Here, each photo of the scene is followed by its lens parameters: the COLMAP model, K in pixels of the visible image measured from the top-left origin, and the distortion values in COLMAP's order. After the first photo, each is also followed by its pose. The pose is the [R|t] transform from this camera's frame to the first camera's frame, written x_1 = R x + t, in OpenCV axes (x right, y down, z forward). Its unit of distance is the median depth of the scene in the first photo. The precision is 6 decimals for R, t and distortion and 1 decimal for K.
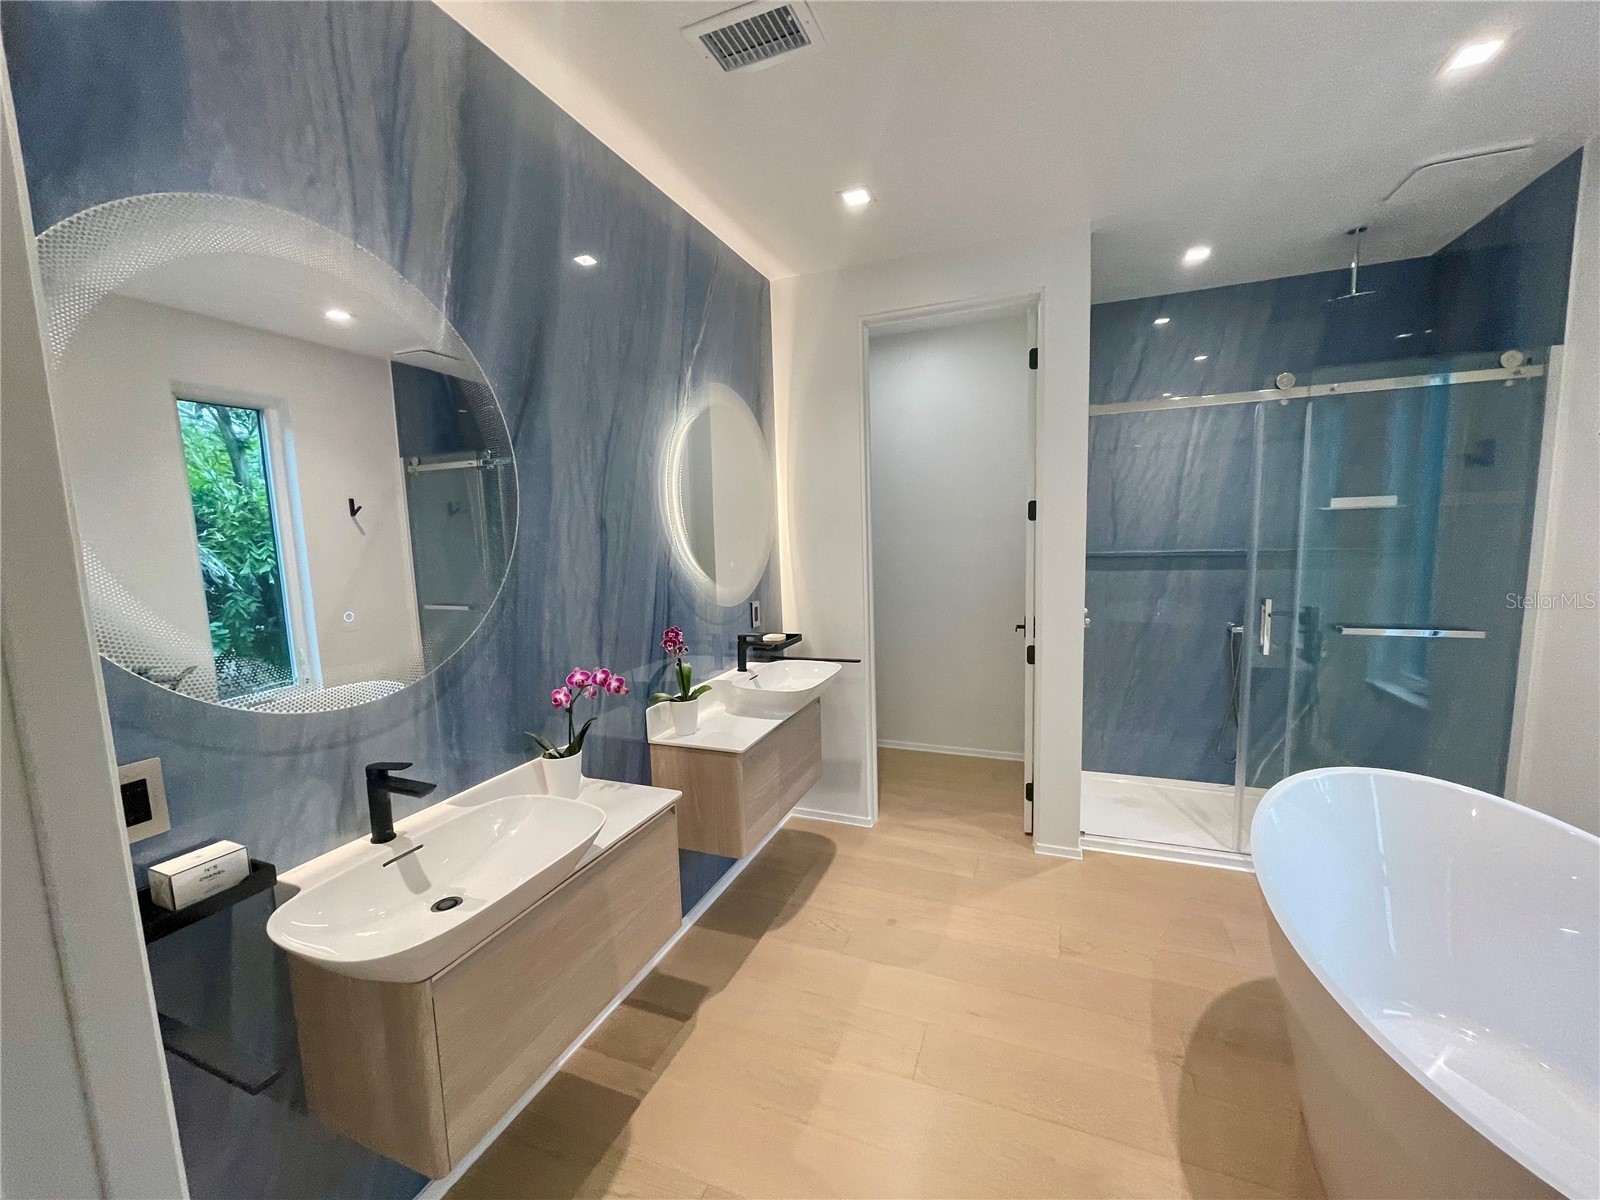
lens RADIAL K [[646.8, 0, 794.7], [0, 646.8, 605.0], [0, 0, 1]] dist [0.000221, -0.000325]
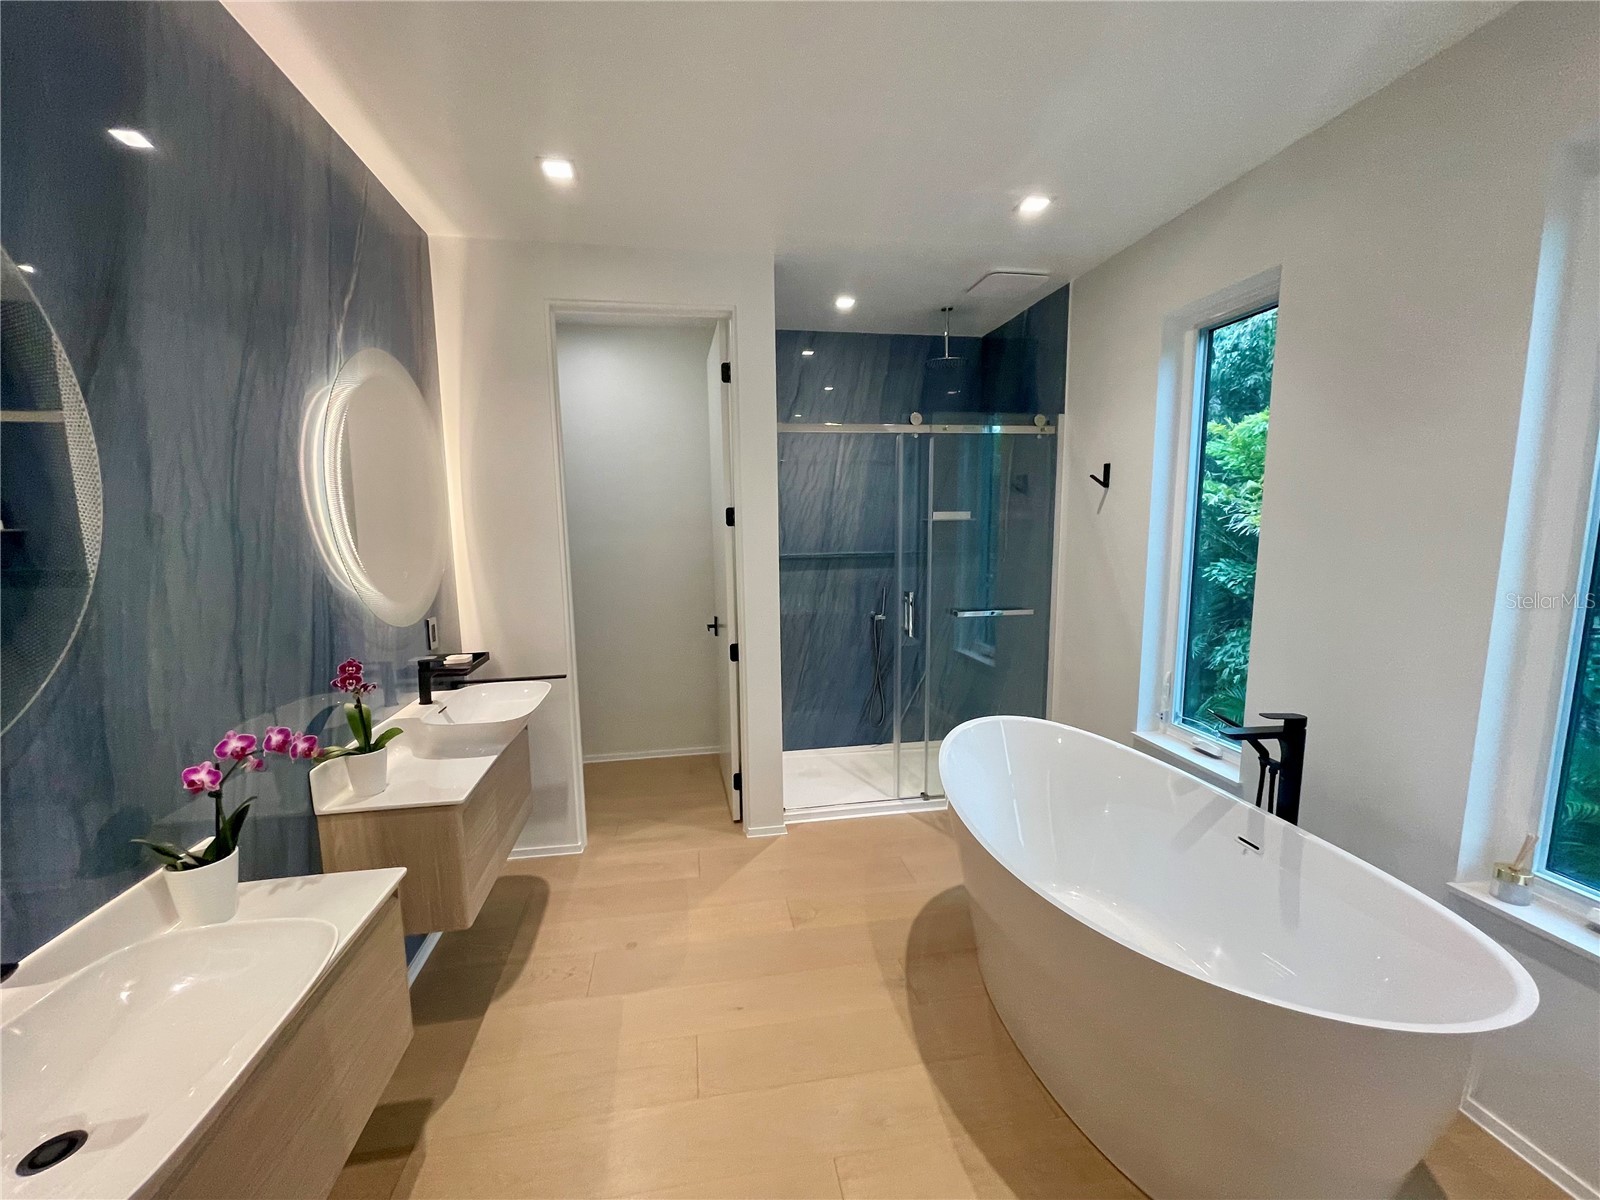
lens RADIAL K [[646.8, 0, 794.7], [0, 646.8, 605.0], [0, 0, 1]] dist [0.000221, -0.000325]
pose [[0.850600, -0.048893, 0.523535, -0.115086], [0.048808, 0.998710, 0.013971, -0.012759], [-0.523543, 0.013669, 0.851890, 0.052890]]
